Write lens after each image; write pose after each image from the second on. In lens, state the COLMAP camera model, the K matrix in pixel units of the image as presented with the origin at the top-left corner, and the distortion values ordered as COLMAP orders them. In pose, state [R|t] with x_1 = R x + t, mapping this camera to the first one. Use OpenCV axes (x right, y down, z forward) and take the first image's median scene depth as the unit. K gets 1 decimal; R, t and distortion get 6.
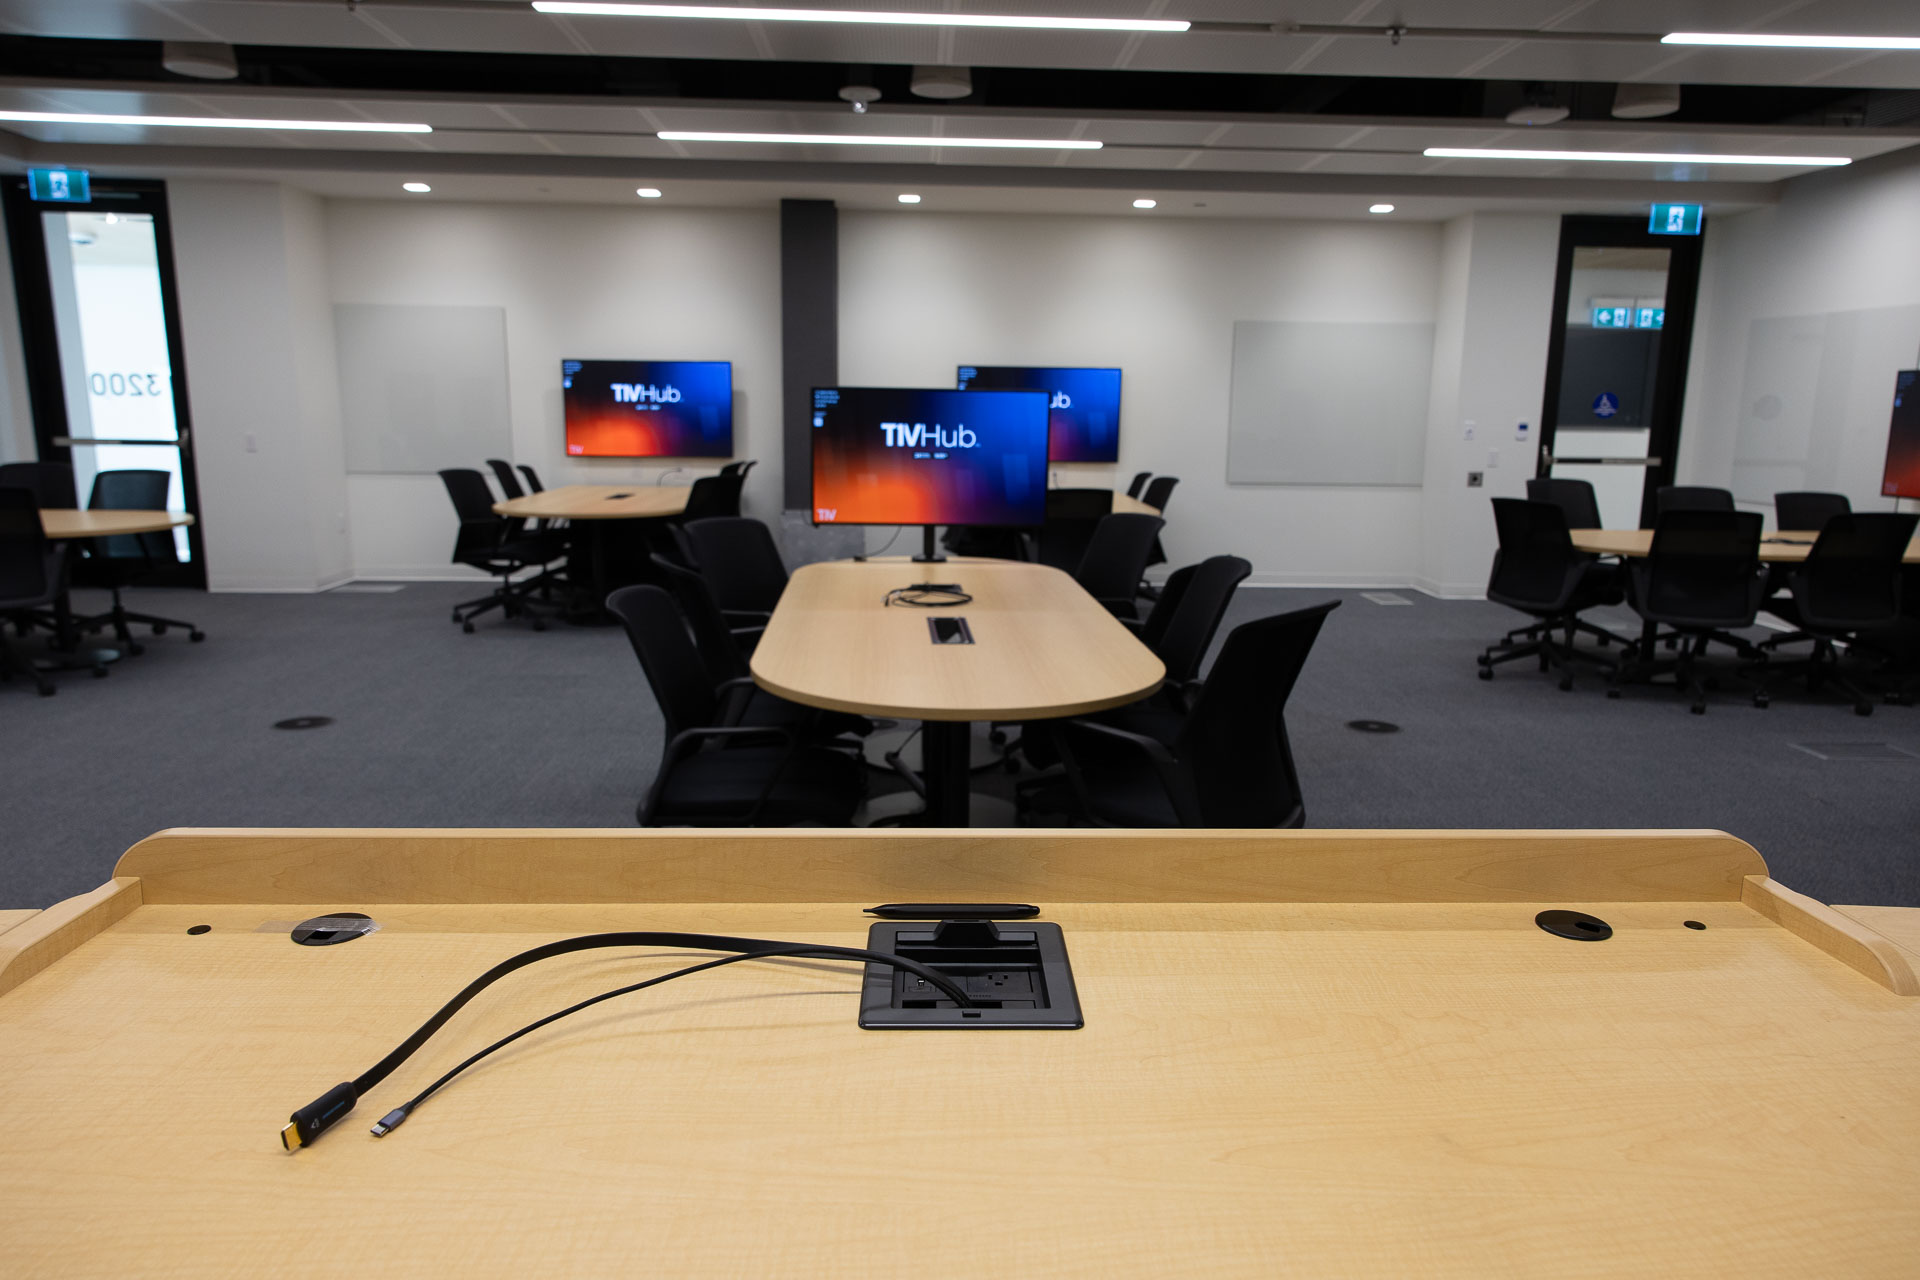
lens RADIAL K [[1270.3, 0, 960.0], [0, 1270.3, 640.0], [0, 0, 1]] dist [0.014753, 0.002997]
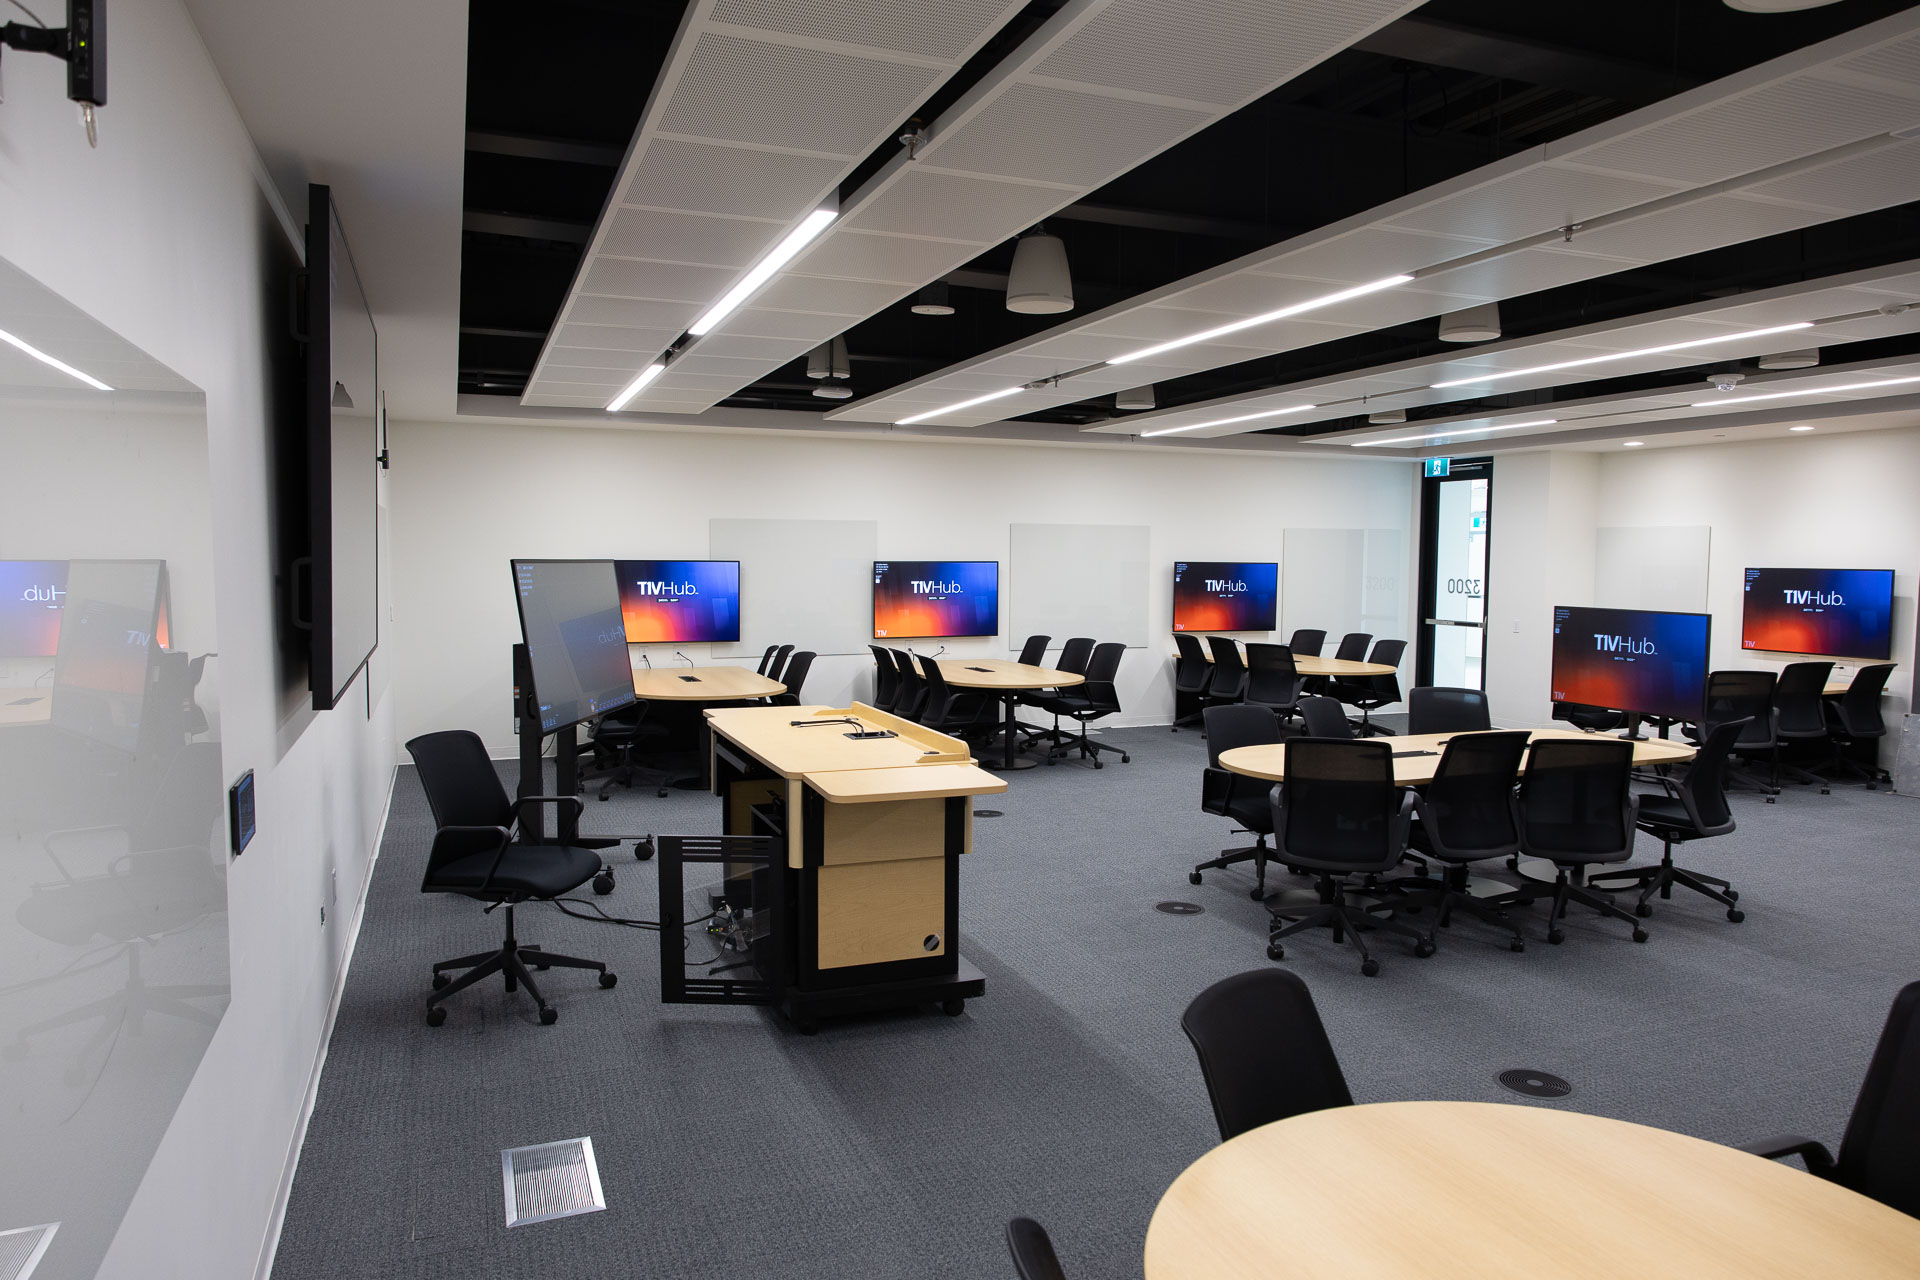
lens RADIAL K [[1273.2, 0, 976.5], [0, 1273.2, 643.9], [0, 0, 1]] dist [-0.001806, 0.001676]
pose [[0.341864, 0.054681, -0.938157, 0.570773], [-0.176996, 0.984186, -0.007133, -0.017379], [0.922931, 0.168489, 0.346136, -0.054498]]
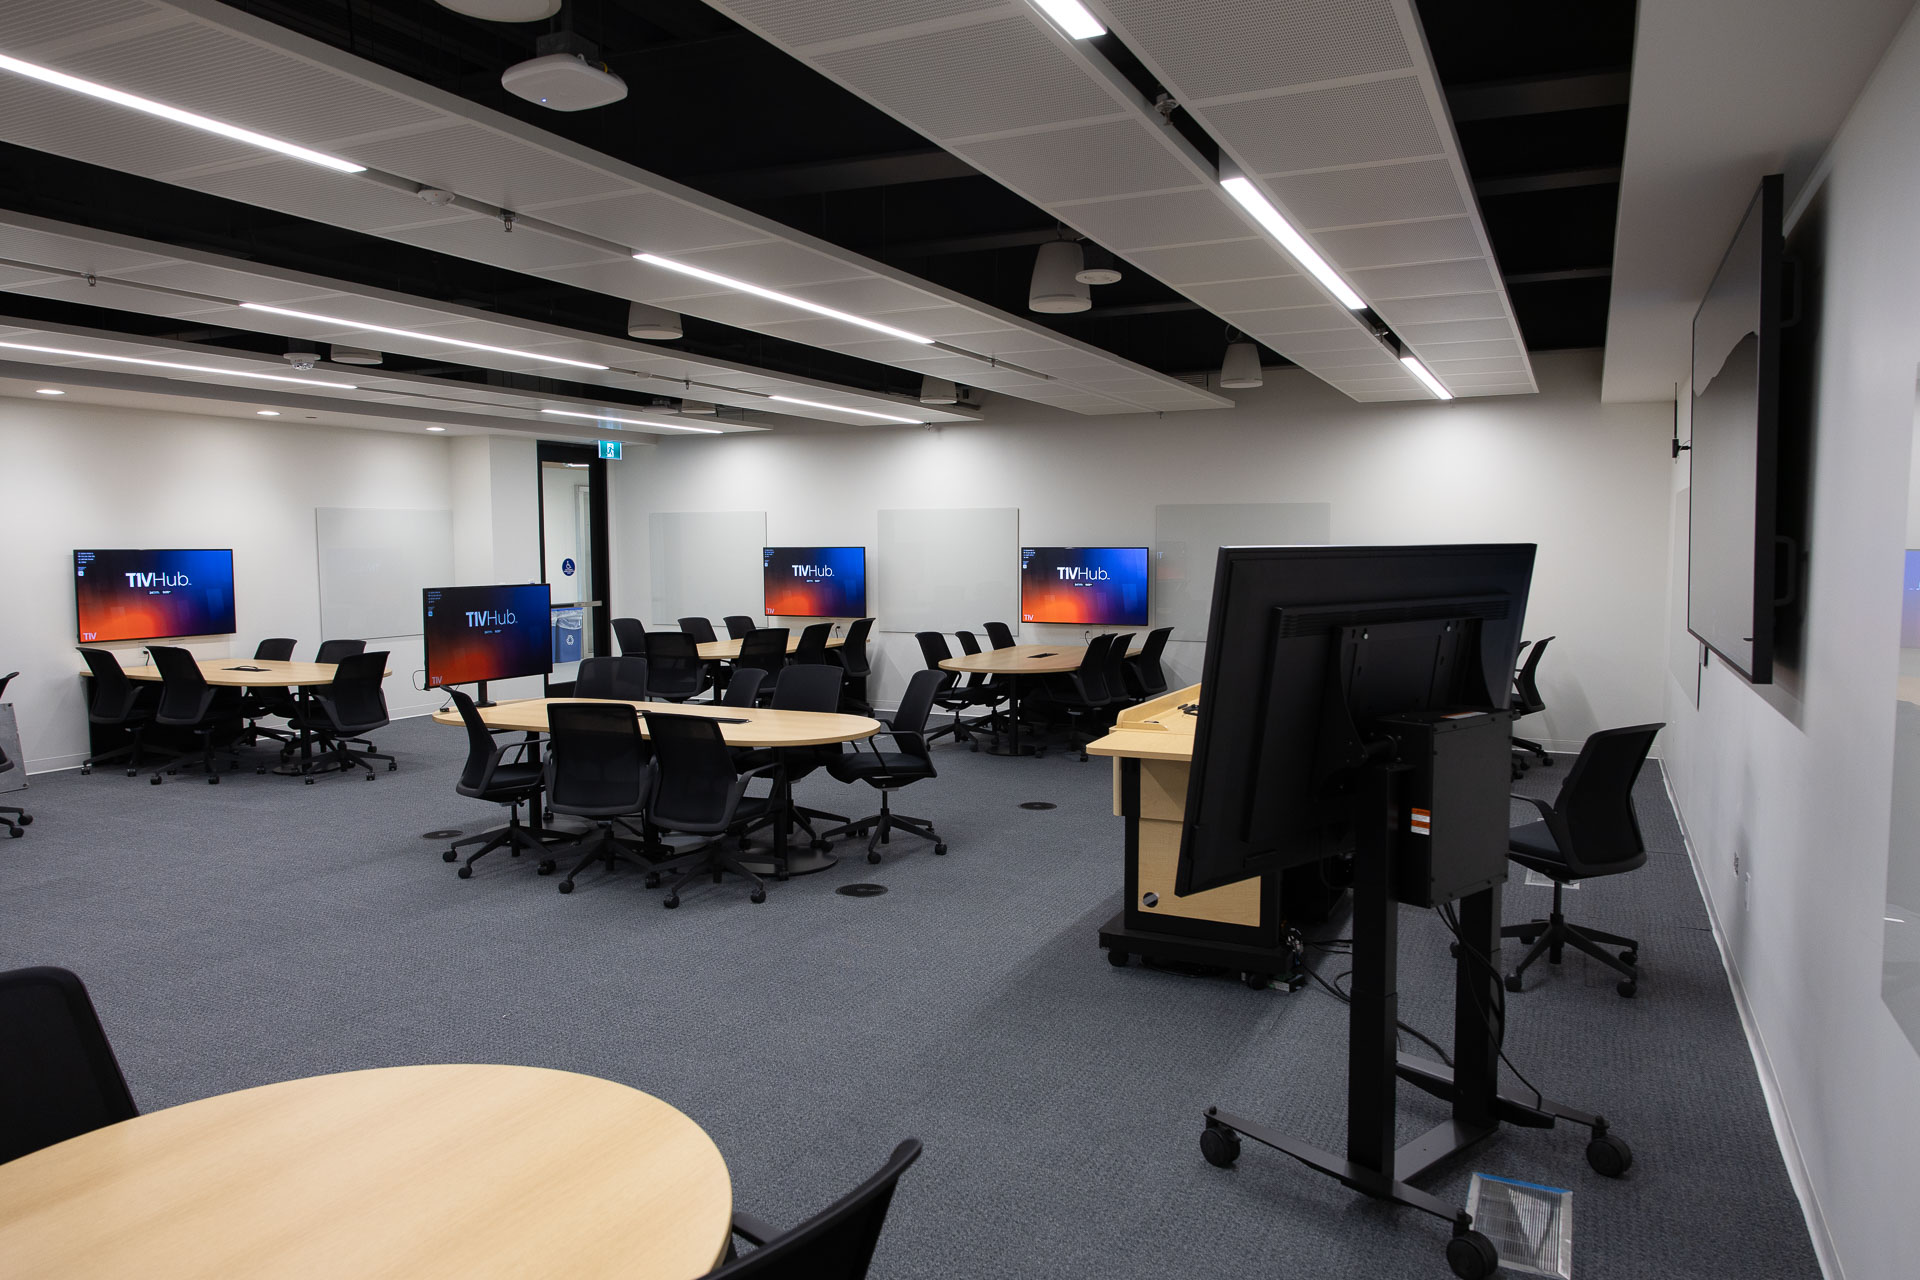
lens RADIAL K [[1287.9, 0, 972.4], [0, 1287.9, 641.3], [0, 0, 1]] dist [0.004888, 0.007852]
pose [[0.466779, -0.084627, 0.880316, -0.602979], [0.174469, 0.984660, 0.002147, -0.024146], [-0.866994, 0.152586, 0.474384, -0.092950]]
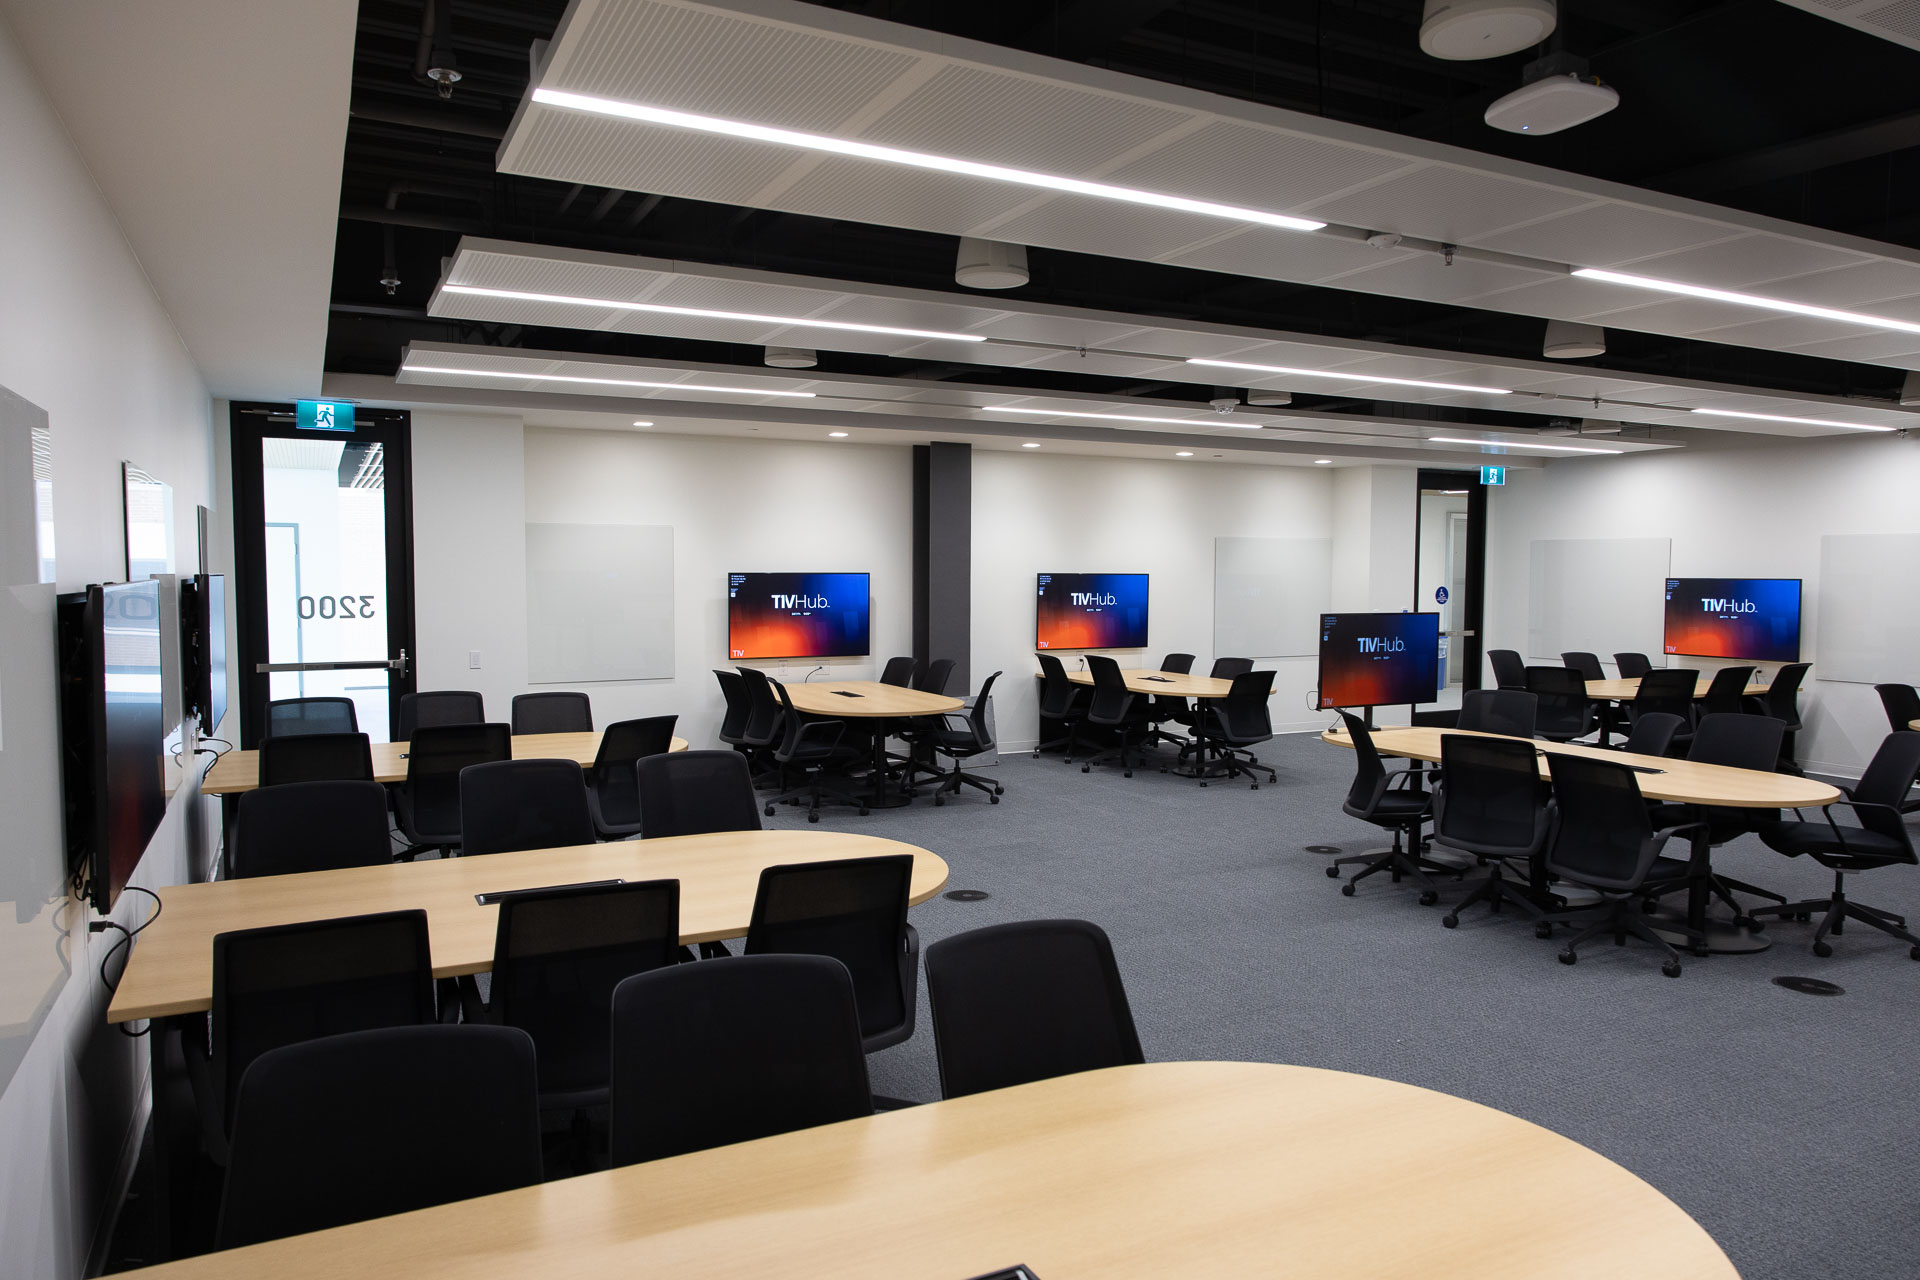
lens RADIAL K [[1282.8, 0, 960.0], [0, 1282.8, 640.0], [0, 0, 1]] dist [-0.004641, -0.000821]
pose [[0.905399, -0.033900, 0.423206, -0.622858], [0.086636, 0.990585, -0.105999, -0.028817], [-0.415628, 0.132636, 0.899812, -0.076529]]
